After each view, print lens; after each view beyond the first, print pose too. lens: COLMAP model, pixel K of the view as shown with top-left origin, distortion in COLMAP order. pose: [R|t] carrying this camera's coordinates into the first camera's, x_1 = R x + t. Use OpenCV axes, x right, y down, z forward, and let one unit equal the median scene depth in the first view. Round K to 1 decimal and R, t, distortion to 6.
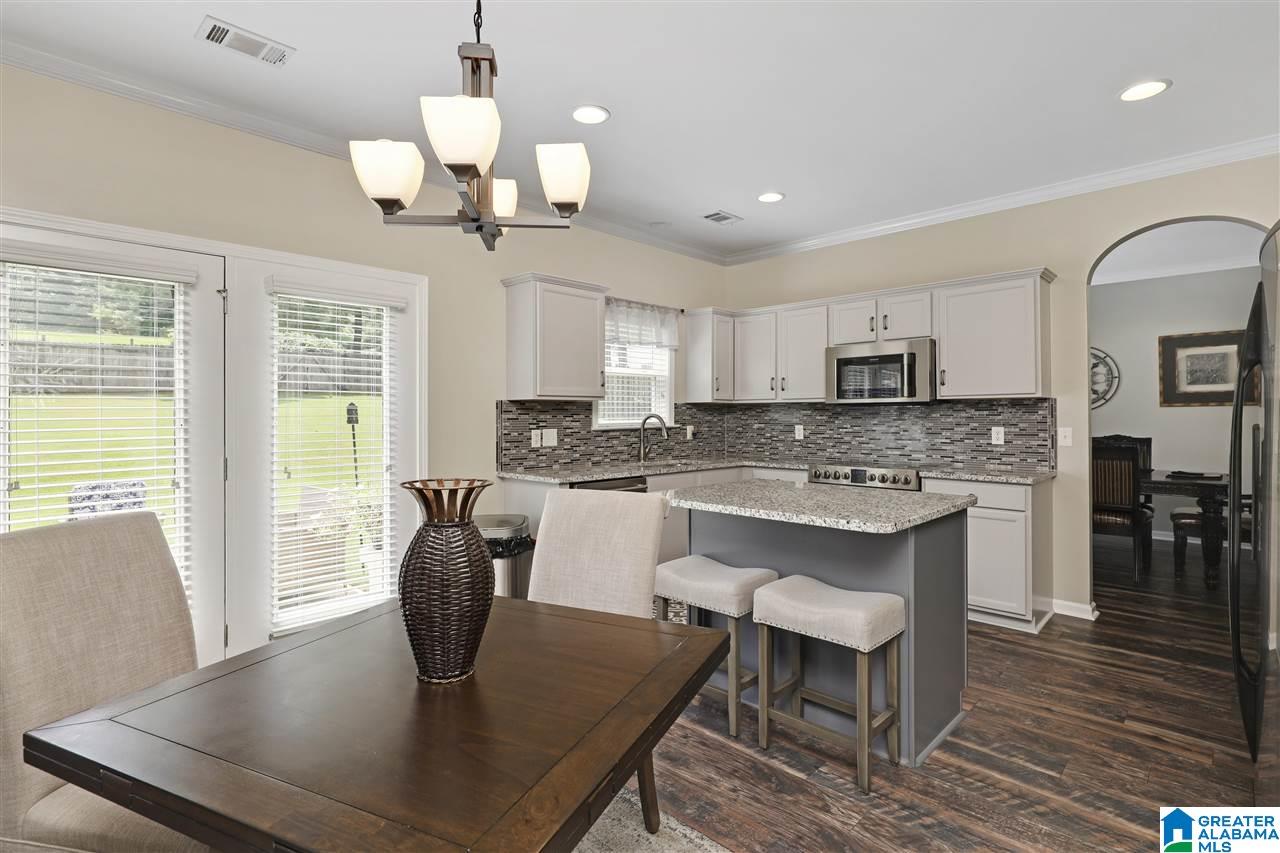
lens RADIAL K [[644.3, 0, 549.5], [0, 644.3, 415.9], [0, 0, 1]] dist [0.006570, 0.000499]
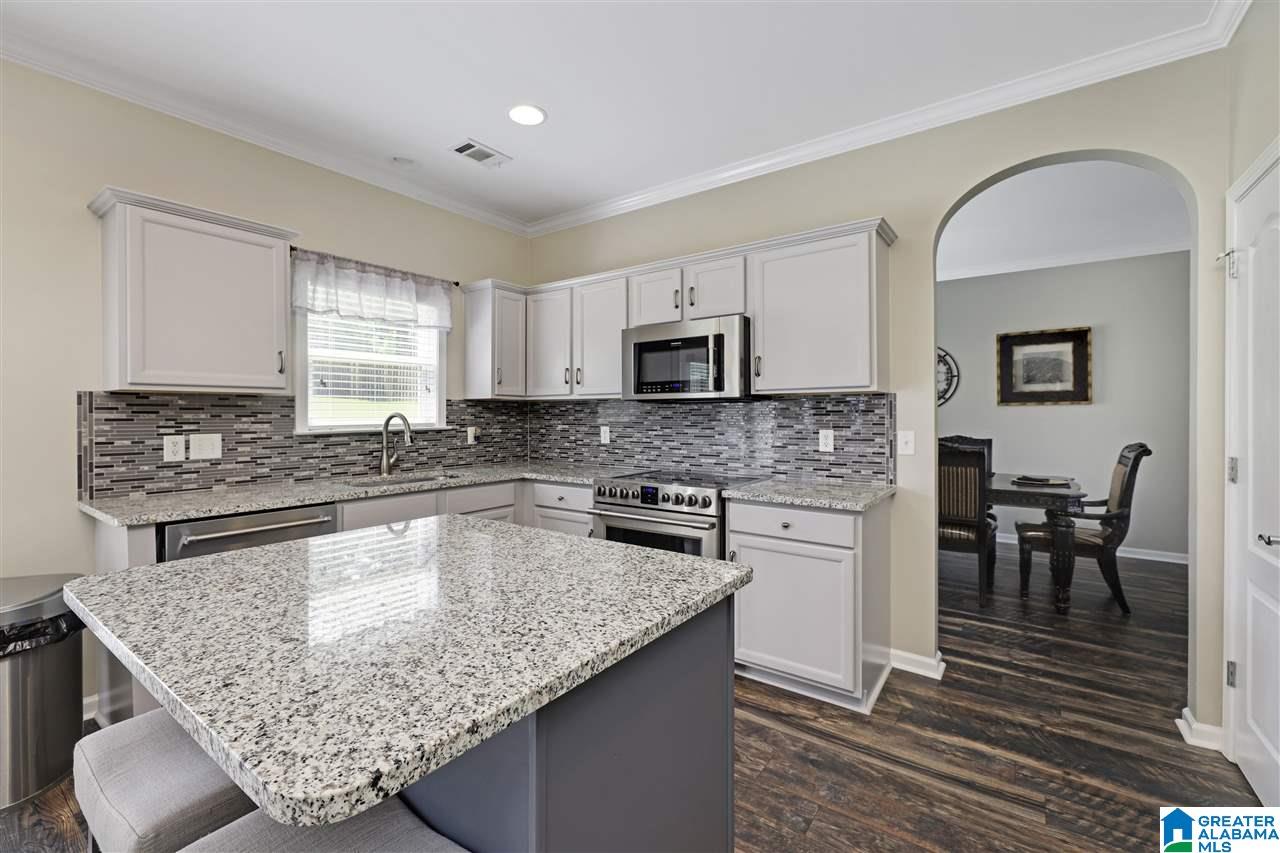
lens RADIAL K [[541.9, 0, 538.5], [0, 541.9, 417.4], [0, 0, 1]] dist [0.000321, 0.003017]
pose [[0.997066, 0.000837, 0.076545, 0.290221], [-0.001258, 0.999984, 0.005456, -0.001247], [-0.076540, -0.005536, 0.997051, 0.364170]]
